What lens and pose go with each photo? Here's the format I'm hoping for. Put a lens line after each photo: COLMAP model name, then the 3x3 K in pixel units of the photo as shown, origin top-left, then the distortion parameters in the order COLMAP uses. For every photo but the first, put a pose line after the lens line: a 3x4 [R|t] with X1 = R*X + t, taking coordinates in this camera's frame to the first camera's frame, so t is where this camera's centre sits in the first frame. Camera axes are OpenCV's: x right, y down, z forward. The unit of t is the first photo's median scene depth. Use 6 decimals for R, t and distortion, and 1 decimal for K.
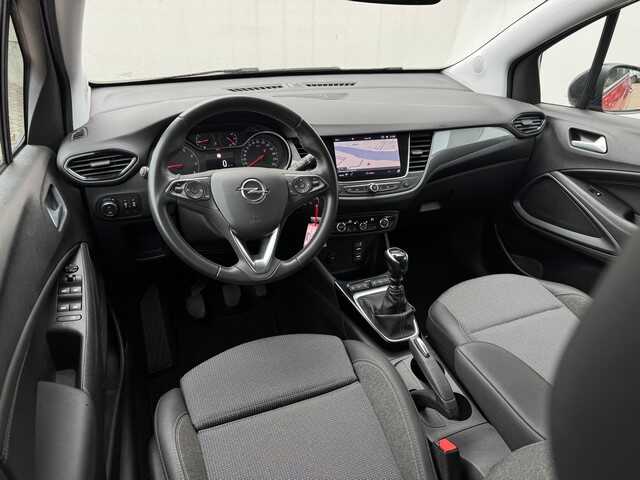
lens RADIAL K [[462.2, 0, 320.2], [0, 462.2, 243.1], [0, 0, 1]] dist [0.033295, -0.058684]
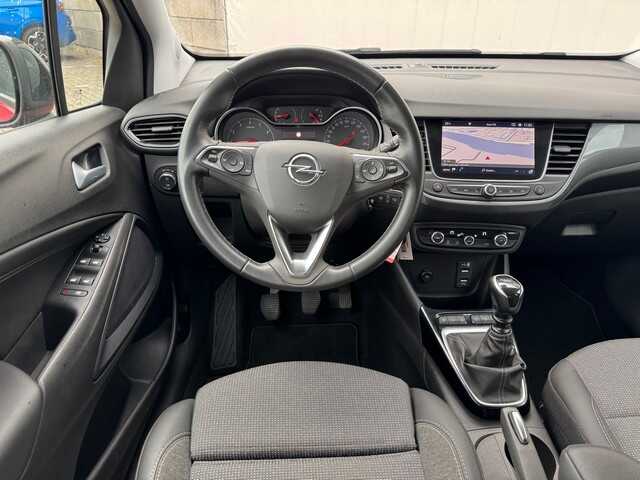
lens RADIAL K [[462.2, 0, 313.8], [0, 462.2, 239.3], [0, 0, 1]] dist [0.033295, -0.058684]
pose [[0.939555, 0.132812, -0.315590, 0.096992], [-0.143864, 0.989526, -0.011874, 0.006592], [0.310707, 0.056558, 0.948821, 0.215451]]
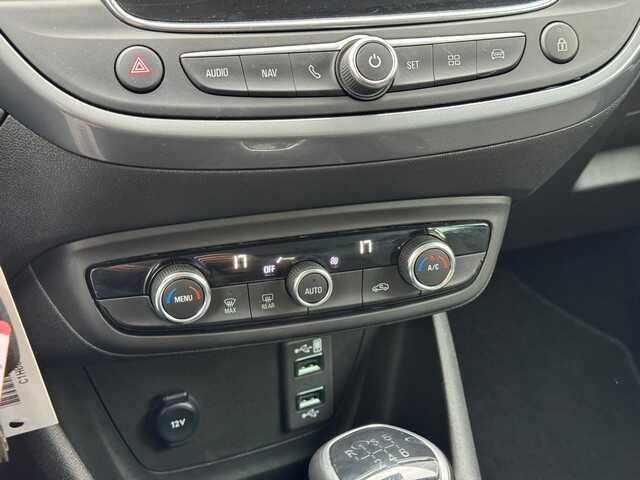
lens RADIAL K [[895.9, 0, 319.0], [0, 895.9, 241.8], [0, 0, 1]] dist [0.047798, 0.000000]
pose [[0.999636, -0.005200, 0.026460, 0.089682], [0.004891, 0.999919, 0.011731, -0.060505], [-0.026518, -0.011597, 0.999581, 0.684728]]
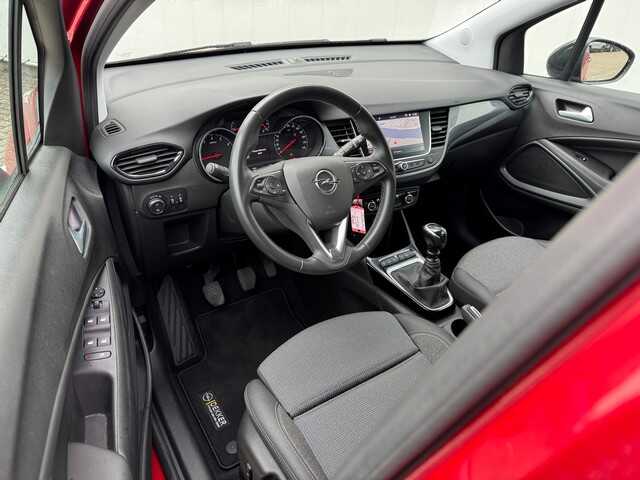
lens RADIAL K [[462.2, 0, 321.2], [0, 462.2, 241.2], [0, 0, 1]] dist [0.033295, -0.058684]
pose [[0.981953, -0.082342, 0.170261, -0.255842], [0.068846, 0.994108, 0.083718, -0.052181], [-0.176151, -0.070485, 0.981836, 0.001918]]
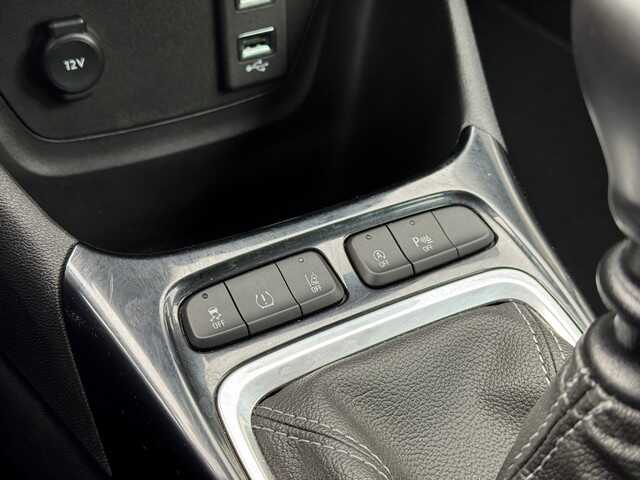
lens RADIAL K [[895.9, 0, 317.8], [0, 895.9, 239.1], [0, 0, 1]] dist [0.047798, 0.000000]
pose [[0.990486, -0.050880, 0.127859, 0.071489], [0.020098, 0.972660, 0.231365, 0.024620], [-0.136135, -0.226594, 0.964429, 0.805331]]
